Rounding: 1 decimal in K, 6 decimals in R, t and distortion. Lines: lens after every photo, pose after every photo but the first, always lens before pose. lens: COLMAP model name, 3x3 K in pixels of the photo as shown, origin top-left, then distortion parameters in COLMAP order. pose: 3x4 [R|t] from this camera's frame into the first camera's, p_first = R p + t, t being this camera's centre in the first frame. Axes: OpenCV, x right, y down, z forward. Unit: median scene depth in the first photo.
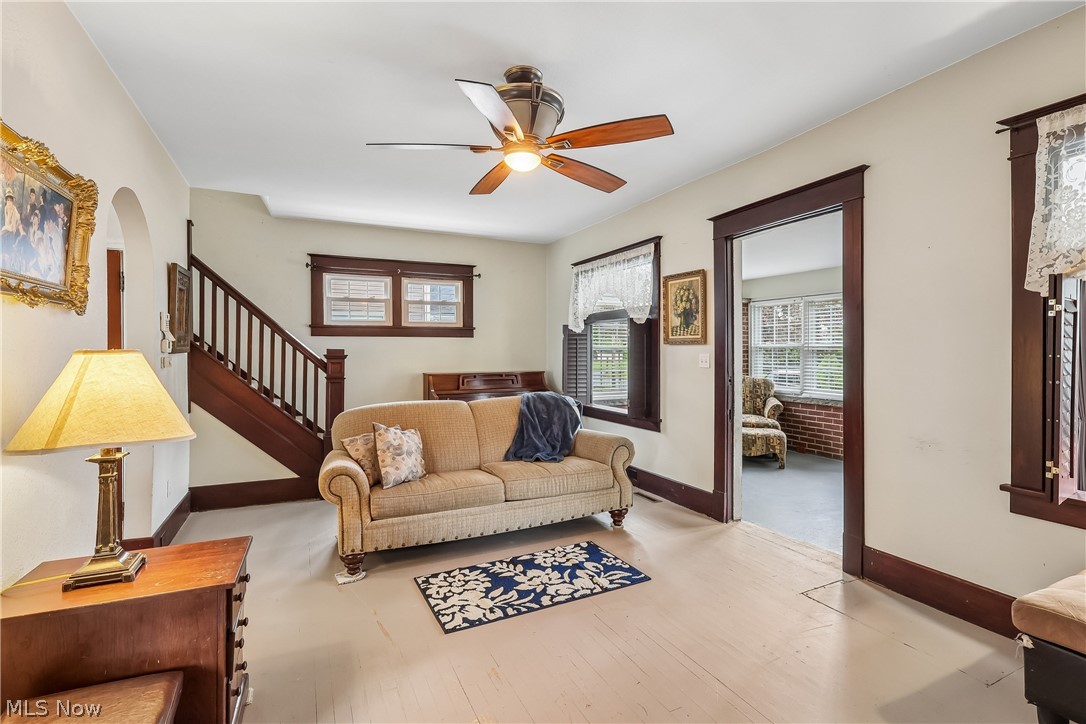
lens RADIAL K [[511.2, 0, 541.1], [0, 511.2, 353.9], [0, 0, 1]] dist [0.006400, 0.000130]
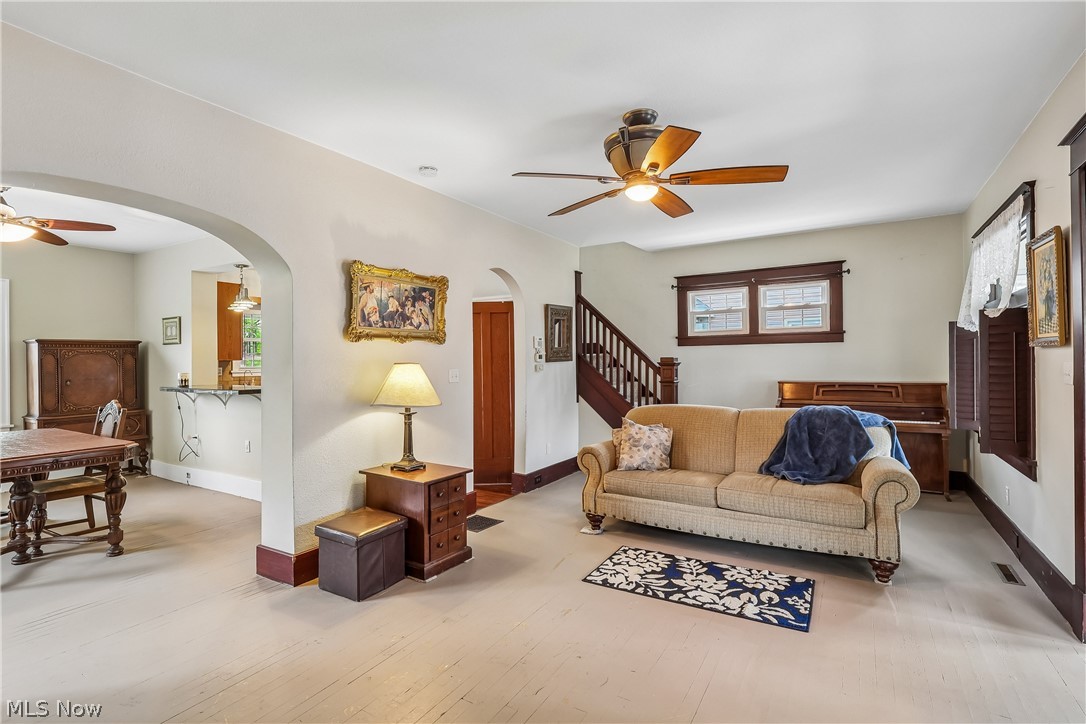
lens RADIAL K [[511.2, 0, 541.1], [0, 511.2, 357.6], [0, 0, 1]] dist [0.006400, 0.000130]
pose [[0.540551, -0.007863, -0.841274, 0.614885], [0.005926, 0.999967, -0.005538, -0.006526], [0.841290, -0.001992, 0.540580, 0.158661]]
